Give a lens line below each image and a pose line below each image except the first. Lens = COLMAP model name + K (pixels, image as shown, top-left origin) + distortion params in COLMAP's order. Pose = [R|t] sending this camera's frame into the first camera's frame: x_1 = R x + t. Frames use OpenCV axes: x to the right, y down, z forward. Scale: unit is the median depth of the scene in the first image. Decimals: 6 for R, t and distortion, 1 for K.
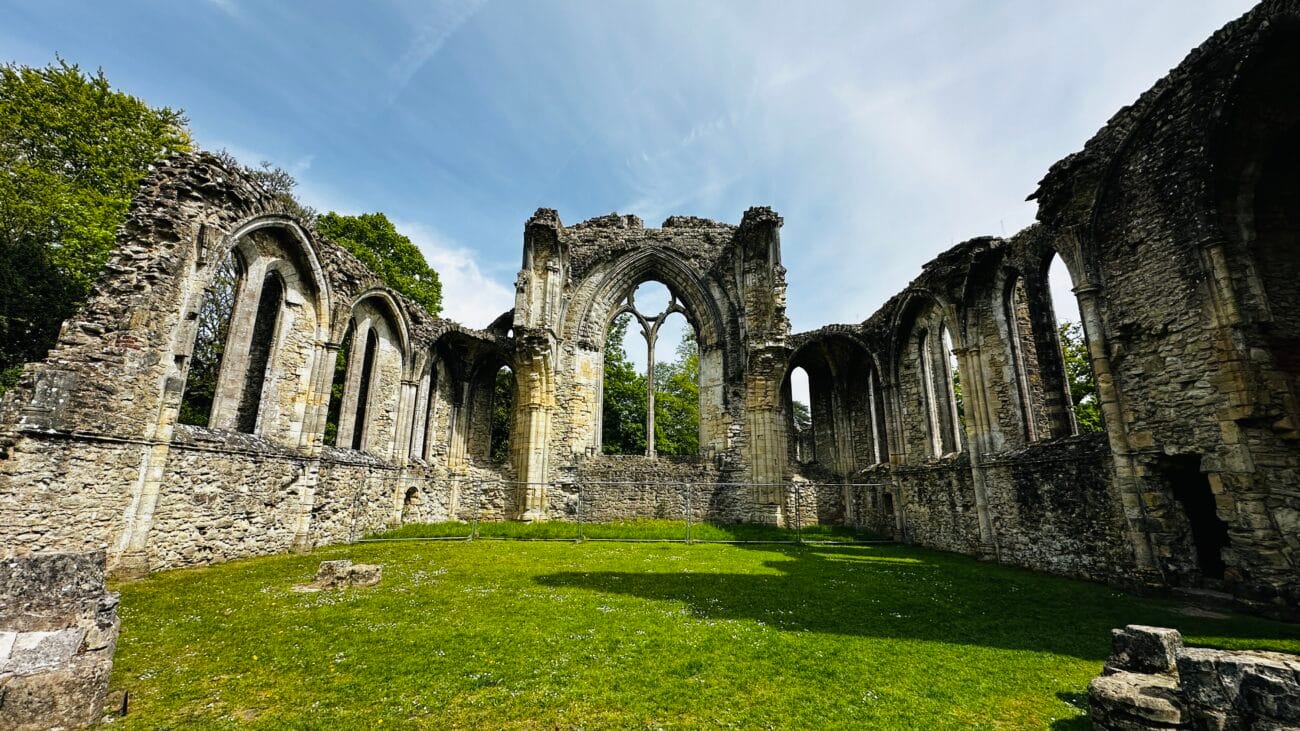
lens RADIAL K [[517.4, 0, 650.0], [0, 517.4, 365.8], [0, 0, 1]] dist [-0.003146, 0.000713]
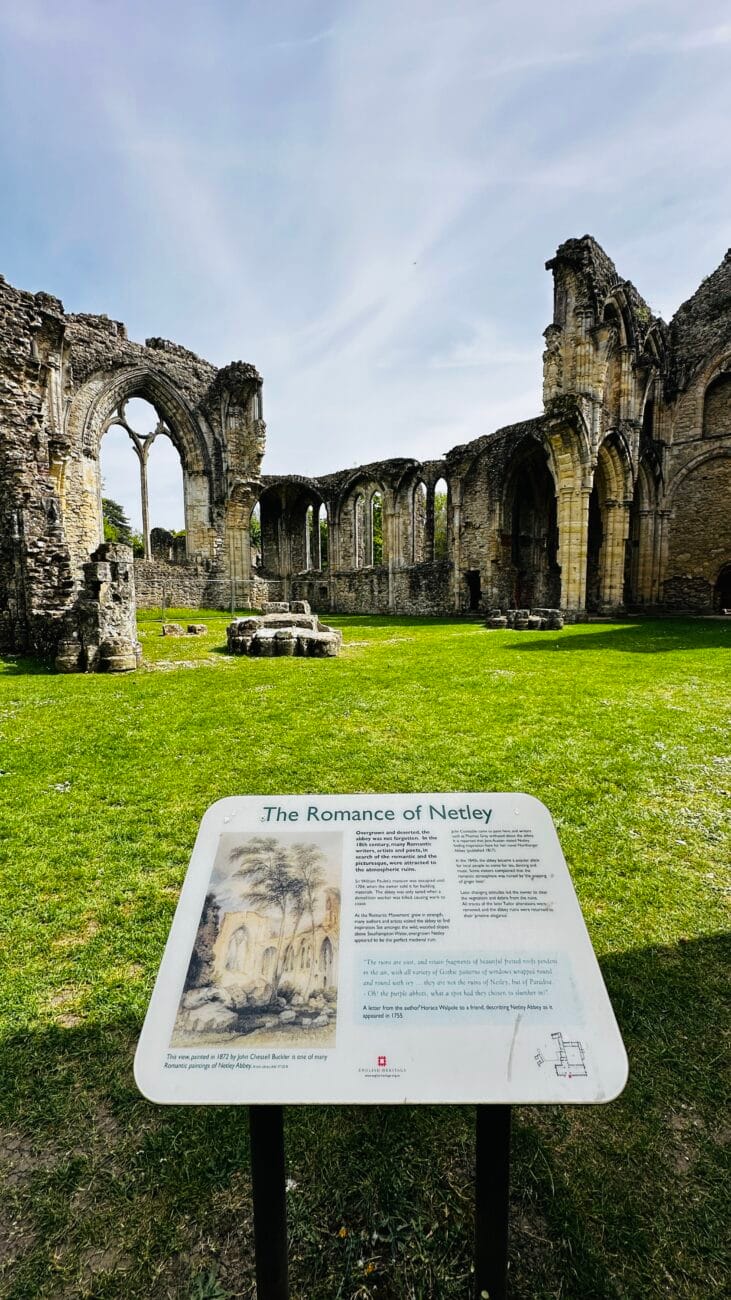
lens RADIAL K [[517.4, 0, 366.2], [0, 517.4, 647.1], [0, 0, 1]] dist [-0.003146, 0.000713]
pose [[0.696745, -0.088160, 0.711881, -0.544416], [-0.157292, 0.949489, 0.271533, -0.041568], [-0.699861, -0.301163, 0.647685, -0.217900]]
